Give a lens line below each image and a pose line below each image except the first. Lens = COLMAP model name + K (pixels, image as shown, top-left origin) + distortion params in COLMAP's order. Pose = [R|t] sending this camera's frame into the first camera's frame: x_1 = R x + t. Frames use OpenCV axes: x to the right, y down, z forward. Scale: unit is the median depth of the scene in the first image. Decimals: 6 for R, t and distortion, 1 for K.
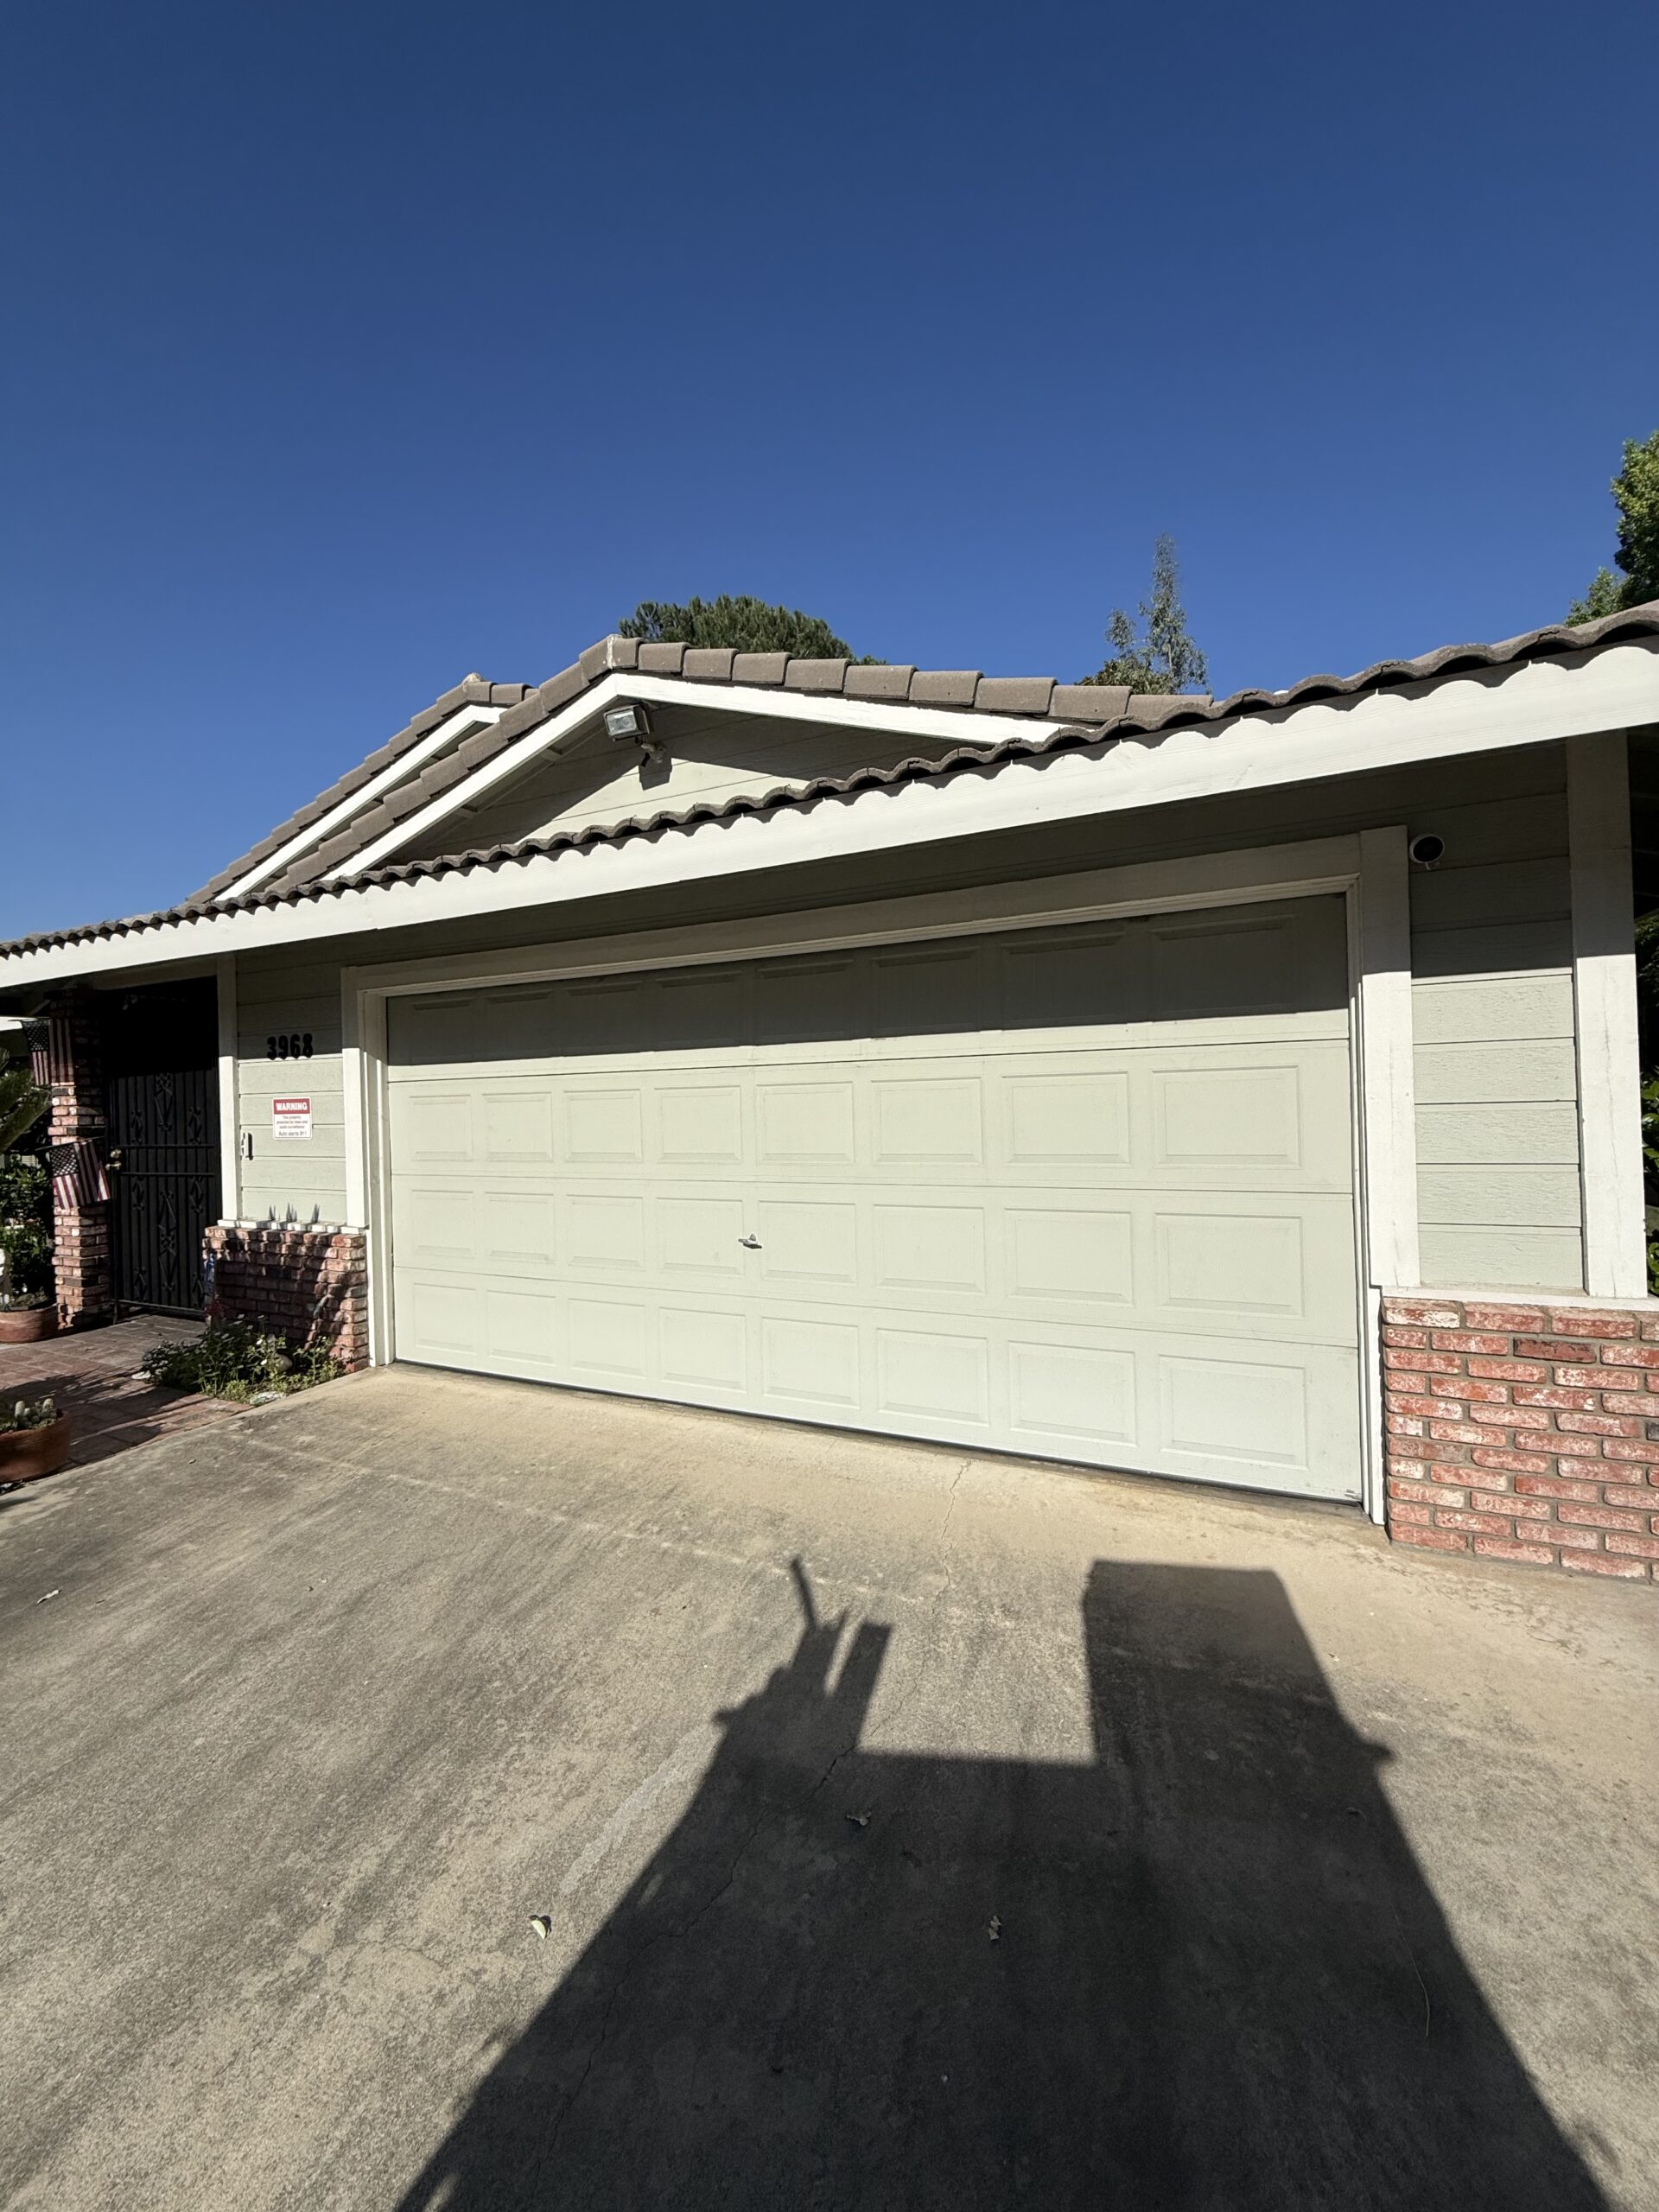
lens RADIAL K [[876.9, 0, 817.3], [0, 876.9, 1092.5], [0, 0, 1]] dist [0.004276, -0.001379]
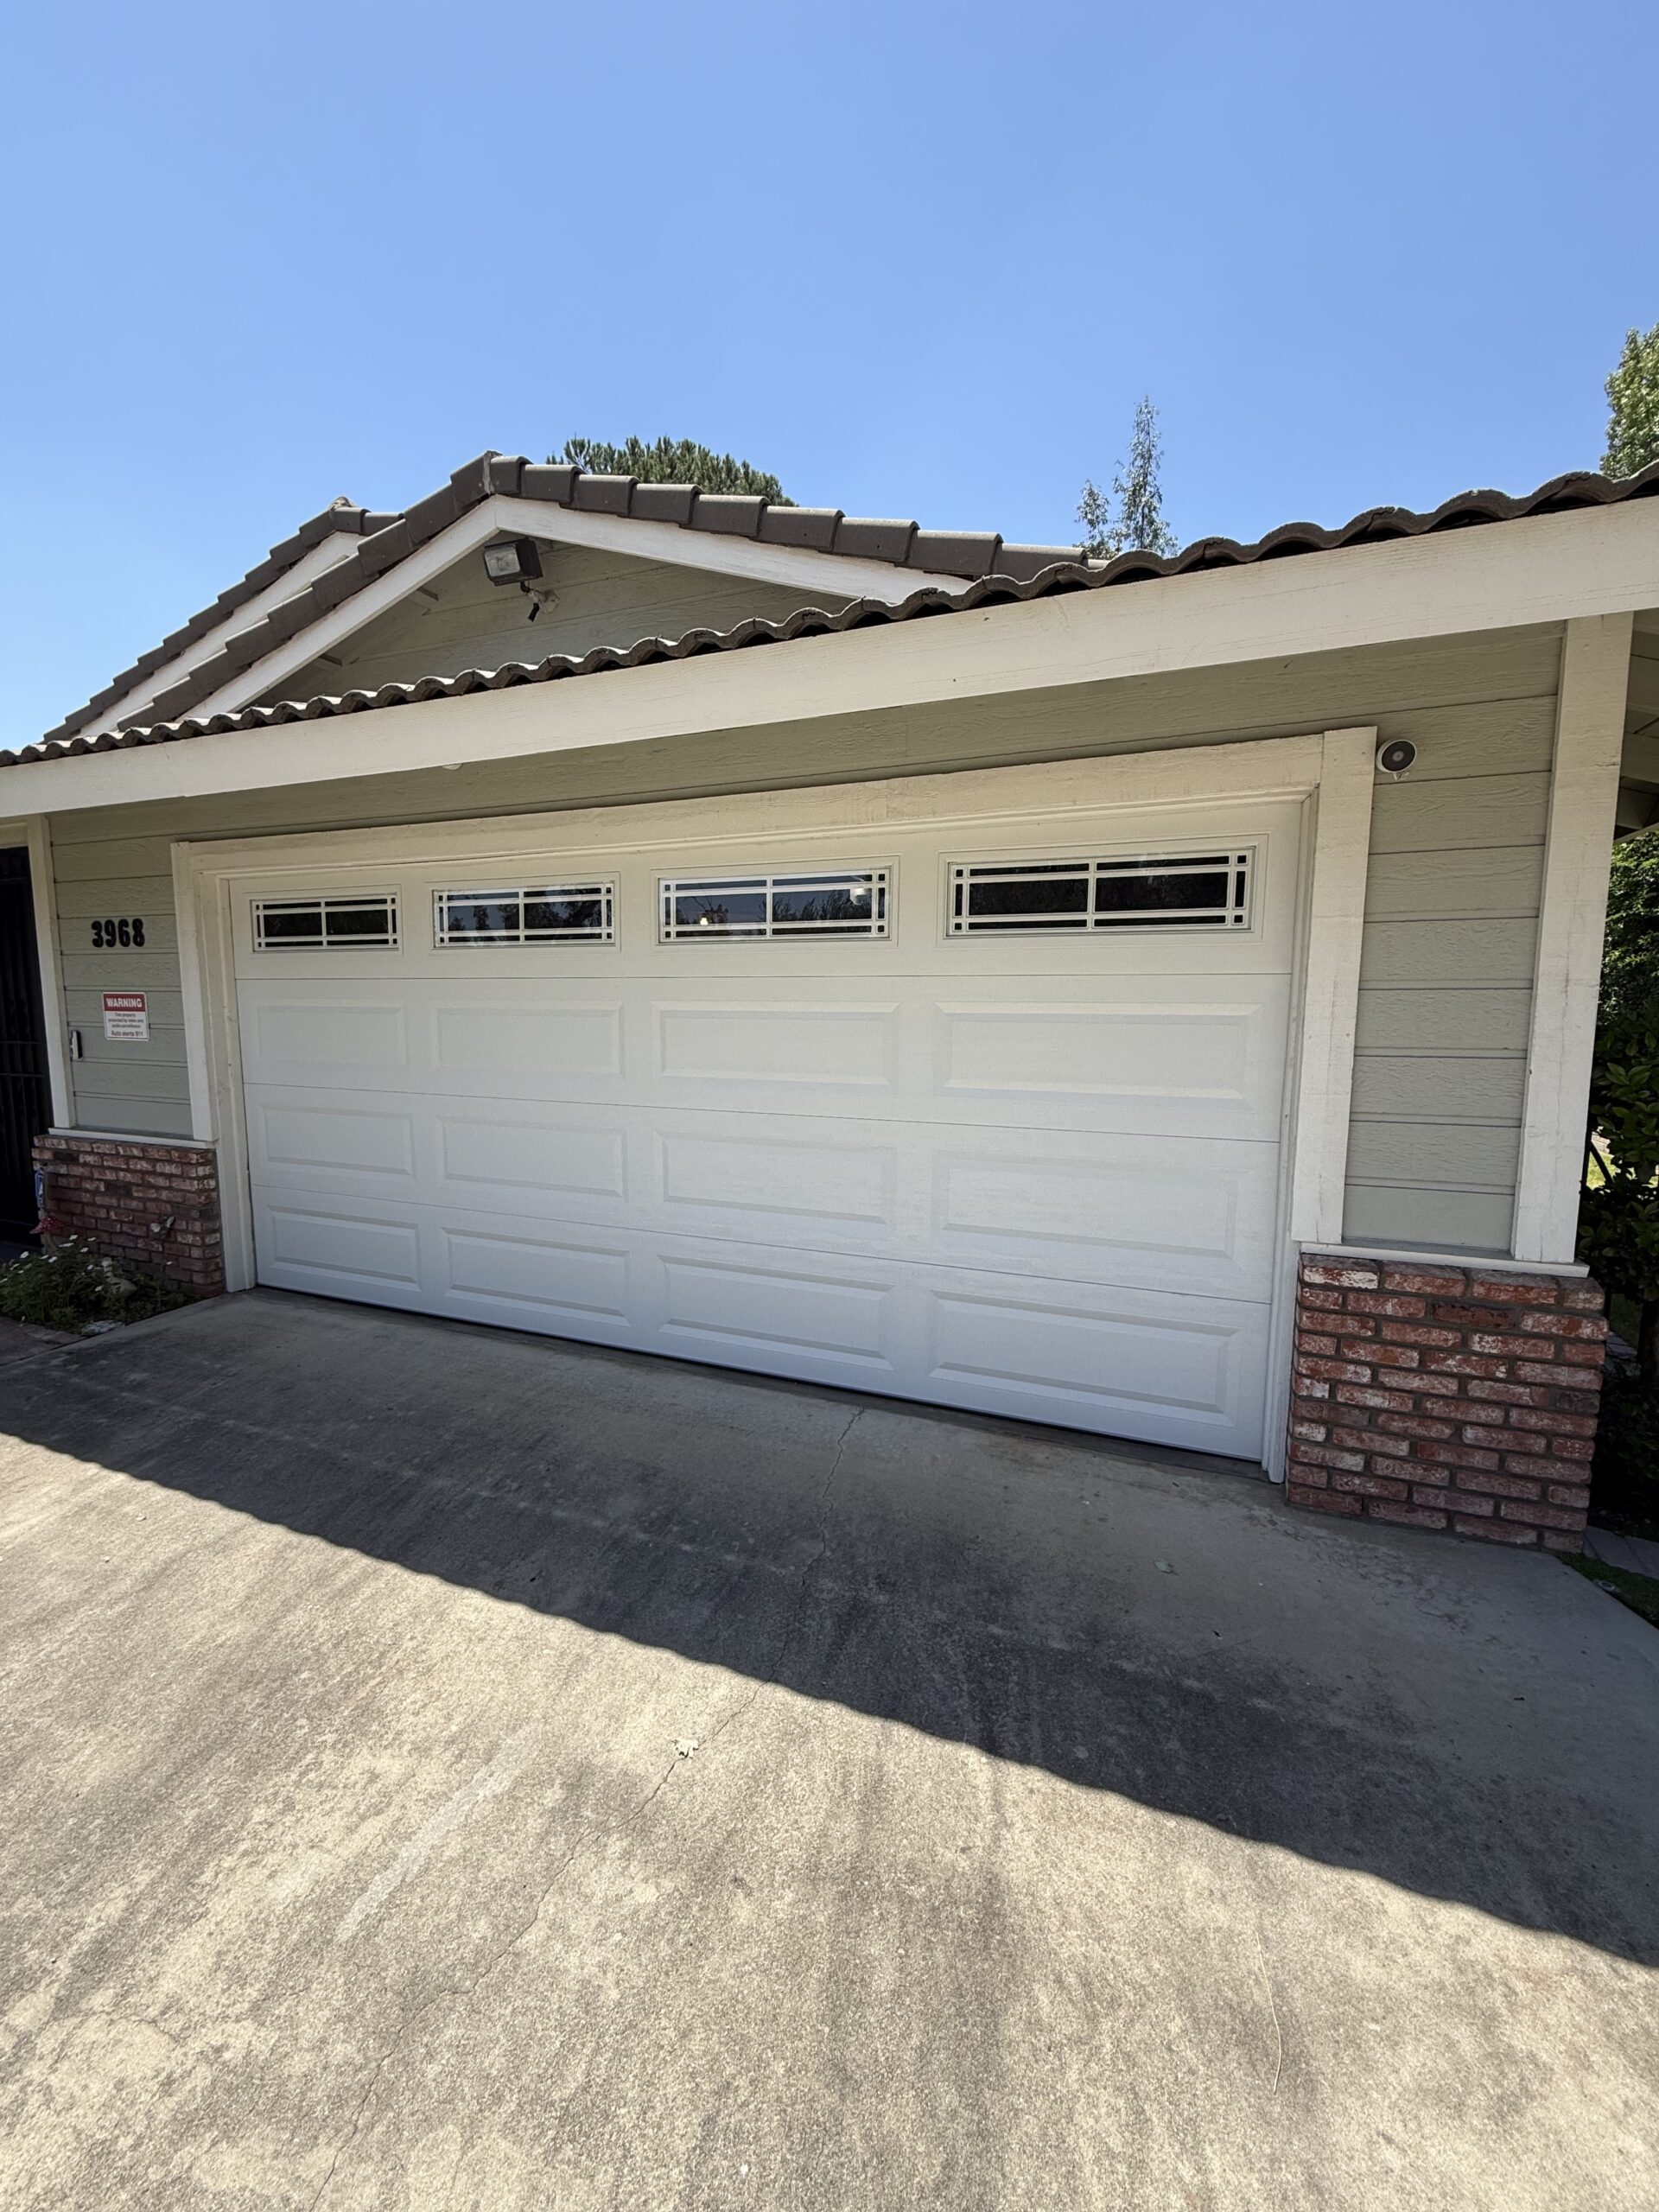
lens RADIAL K [[876.9, 0, 824.4], [0, 876.9, 1091.4], [0, 0, 1]] dist [0.004276, -0.001379]
pose [[0.997454, 0.023478, 0.067335, 0.092065], [-0.030724, 0.993601, 0.108685, -0.028073], [-0.064353, -0.110477, 0.991793, 0.161358]]
